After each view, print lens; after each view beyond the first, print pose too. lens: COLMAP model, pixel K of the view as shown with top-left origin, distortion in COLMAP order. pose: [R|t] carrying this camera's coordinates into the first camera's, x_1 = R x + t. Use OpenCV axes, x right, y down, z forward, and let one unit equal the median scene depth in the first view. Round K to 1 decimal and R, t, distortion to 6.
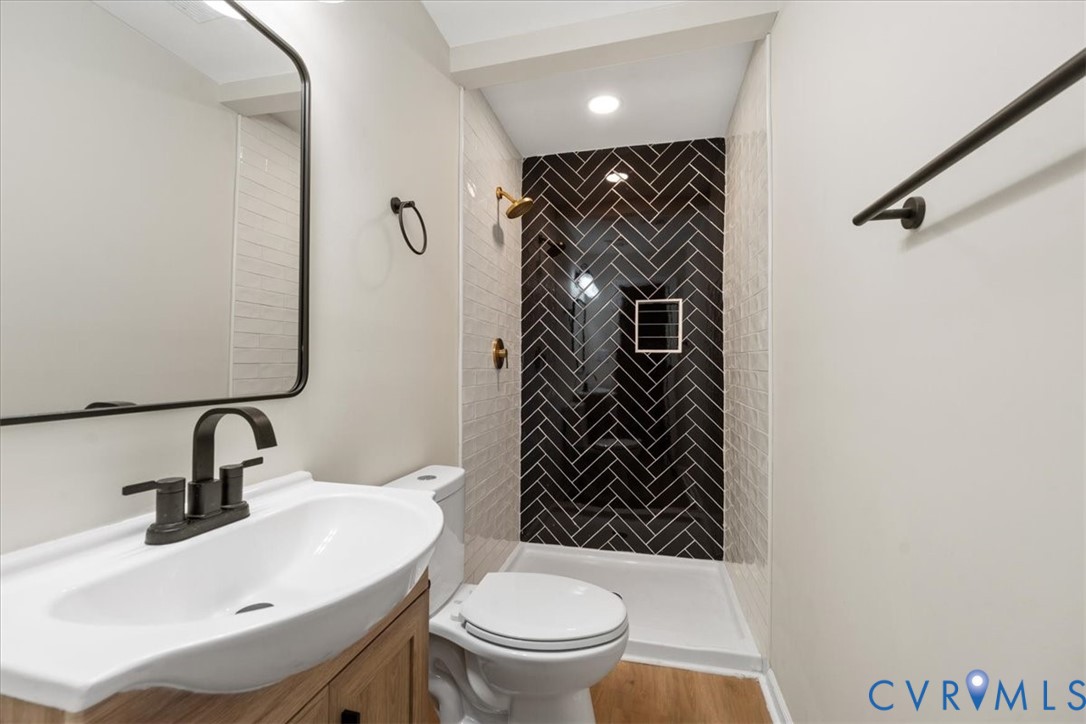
lens RADIAL K [[429.8, 0, 541.7], [0, 429.8, 363.6], [0, 0, 1]] dist [0.001402, 0.000052]
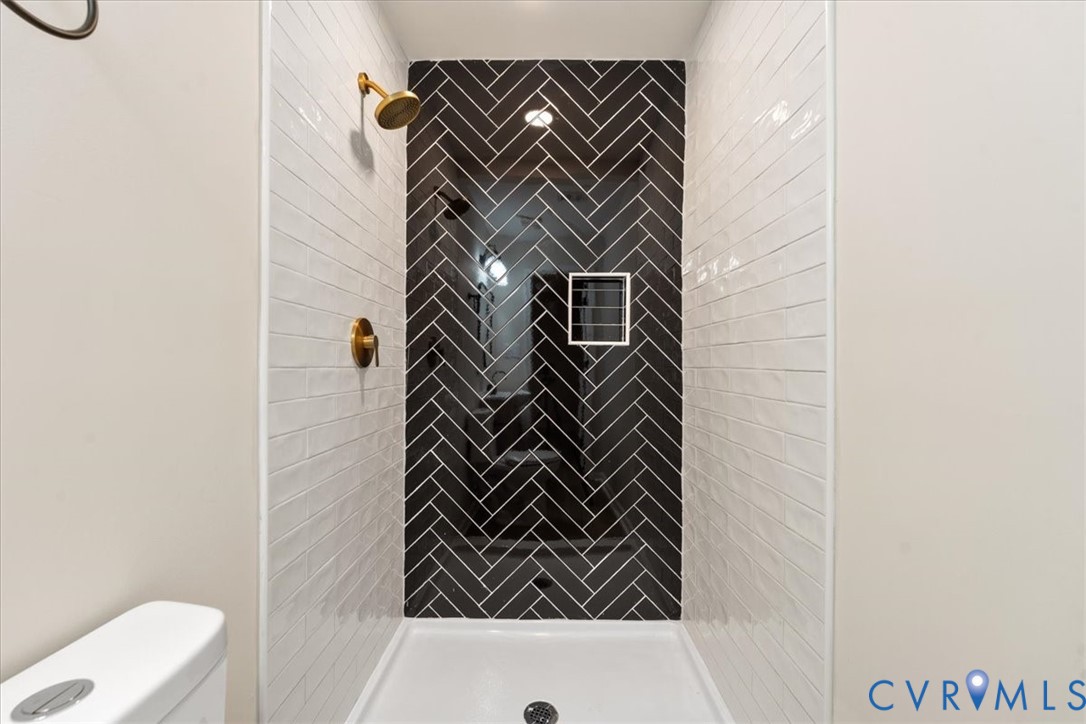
lens RADIAL K [[429.8, 0, 541.7], [0, 429.8, 363.6], [0, 0, 1]] dist [0.001402, 0.000052]
pose [[0.974934, 0.001154, 0.222491, 0.012107], [-0.002145, 0.999989, 0.004214, 0.003176], [-0.222484, -0.004585, 0.974926, 0.302147]]
